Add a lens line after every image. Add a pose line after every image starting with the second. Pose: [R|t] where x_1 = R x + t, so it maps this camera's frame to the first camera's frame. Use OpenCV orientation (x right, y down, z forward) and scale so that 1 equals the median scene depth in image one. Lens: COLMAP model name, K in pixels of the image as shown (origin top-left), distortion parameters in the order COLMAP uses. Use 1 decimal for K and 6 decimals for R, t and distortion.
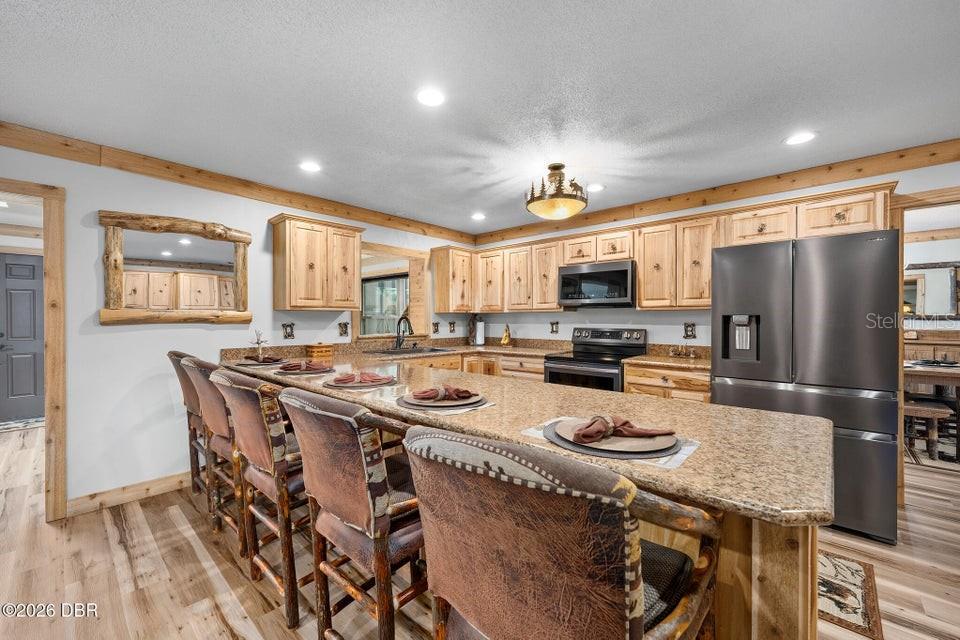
lens RADIAL K [[388.3, 0, 512.1], [0, 388.3, 321.0], [0, 0, 1]] dist [-0.001536, 0.000831]
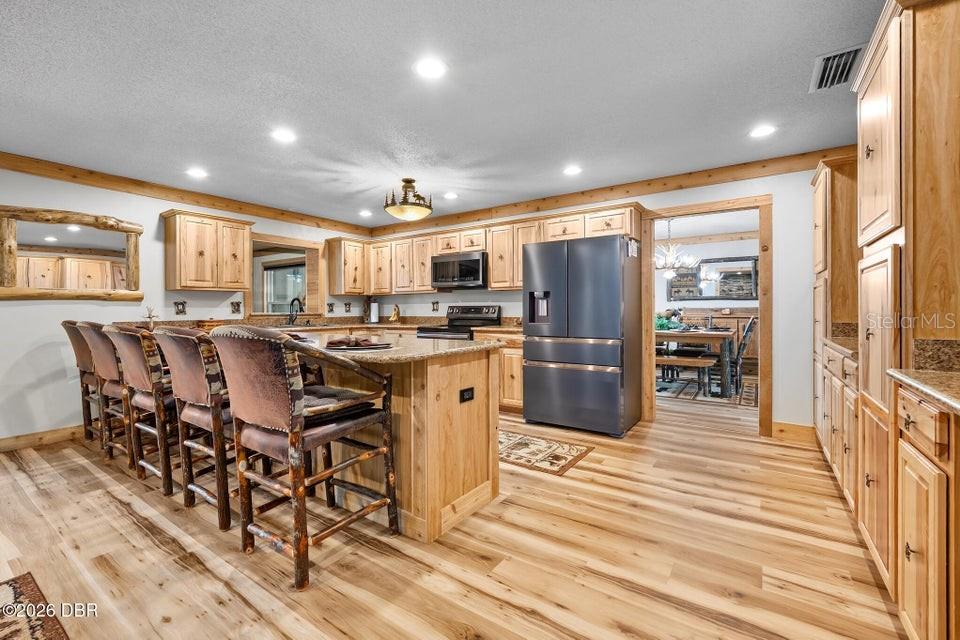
lens RADIAL K [[388.3, 0, 527.4], [0, 388.3, 306.2], [0, 0, 1]] dist [-0.001536, 0.000831]
pose [[0.985342, -0.010351, 0.170276, 0.278544], [0.012299, 0.999870, -0.010387, 0.048561], [-0.170146, 0.012329, 0.985342, -0.361327]]
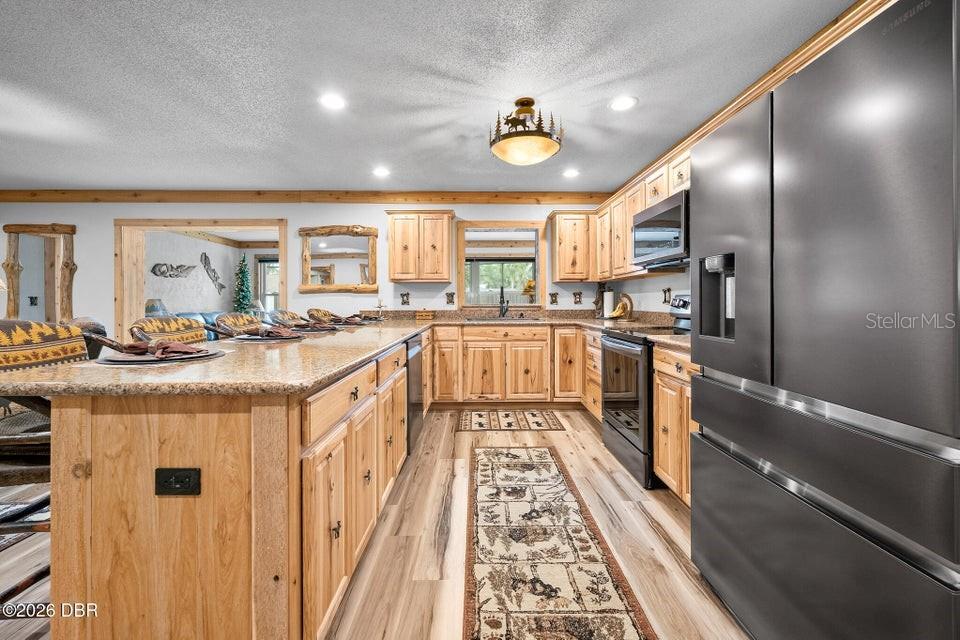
lens RADIAL K [[422.8, 0, 511.6], [0, 422.8, 298.0], [0, 0, 1]] dist [0.000478, -0.000168]
pose [[0.664453, -0.012601, -0.747224, 0.774600], [0.002242, 0.999887, -0.014869, 0.047824], [0.747327, 0.008204, 0.664406, 0.350903]]
